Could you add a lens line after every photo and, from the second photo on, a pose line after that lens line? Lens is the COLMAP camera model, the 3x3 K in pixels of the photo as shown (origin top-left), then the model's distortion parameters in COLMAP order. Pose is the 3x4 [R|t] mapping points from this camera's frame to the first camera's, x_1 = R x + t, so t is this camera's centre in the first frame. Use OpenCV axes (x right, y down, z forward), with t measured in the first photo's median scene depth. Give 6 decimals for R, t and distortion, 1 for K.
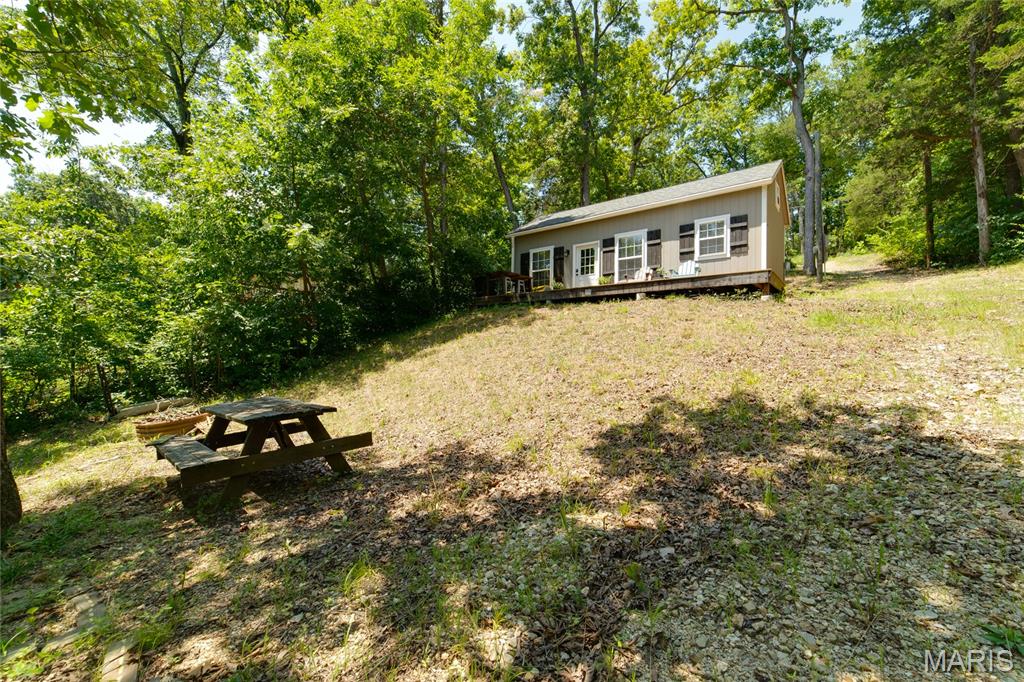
lens RADIAL K [[403.2, 0, 517.7], [0, 403.2, 355.5], [0, 0, 1]] dist [-0.016521, 0.005787]
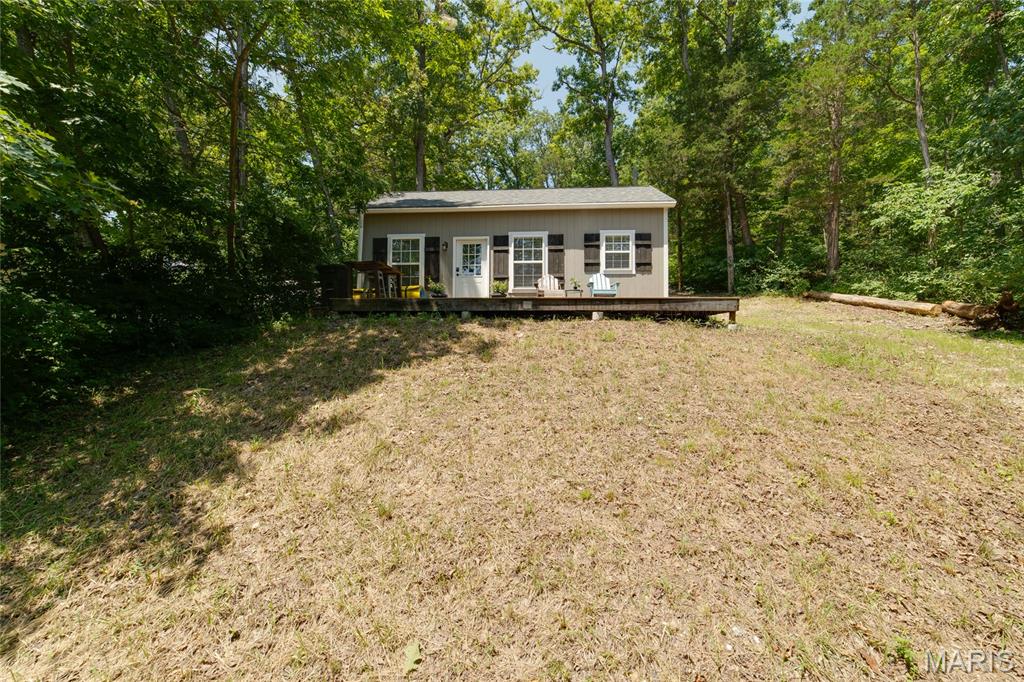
lens RADIAL K [[403.2, 0, 504.0], [0, 403.2, 332.9], [0, 0, 1]] dist [-0.016521, 0.005787]
pose [[0.832465, 0.007671, 0.554025, -0.239762], [0.011155, 0.999469, -0.030599, -0.068552], [-0.553966, 0.031653, 0.831937, 0.329093]]
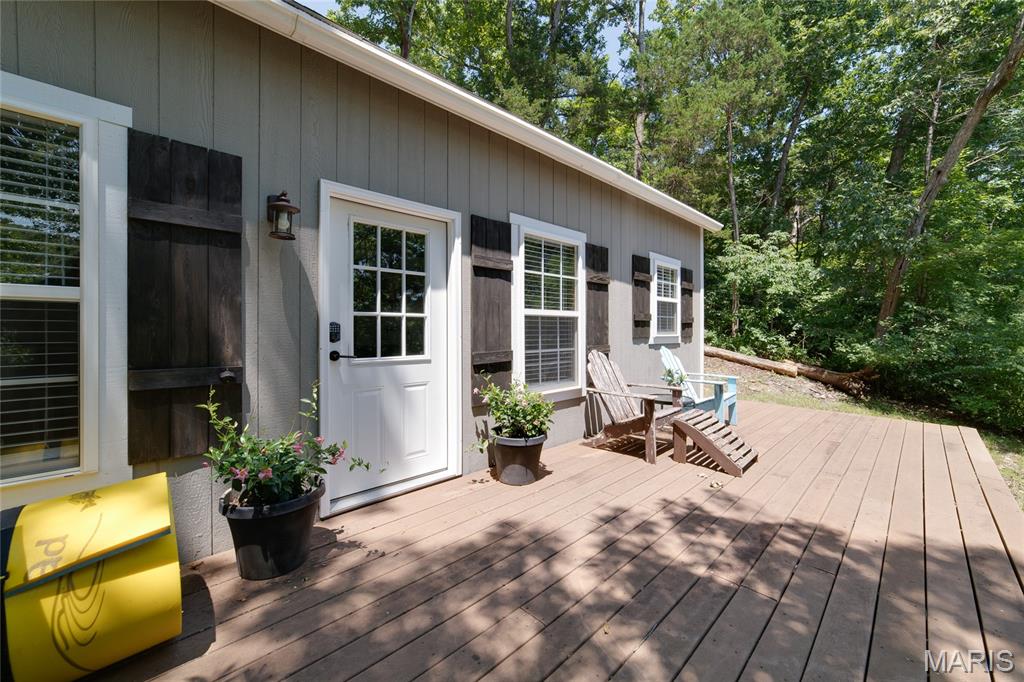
lens RADIAL K [[403.2, 0, 520.7], [0, 403.2, 331.9], [0, 0, 1]] dist [-0.016521, 0.005787]
pose [[0.137310, -0.002082, 0.990526, -0.014691], [0.027819, 0.999611, -0.001755, -0.233184], [-0.990137, 0.027796, 0.137315, 1.002550]]
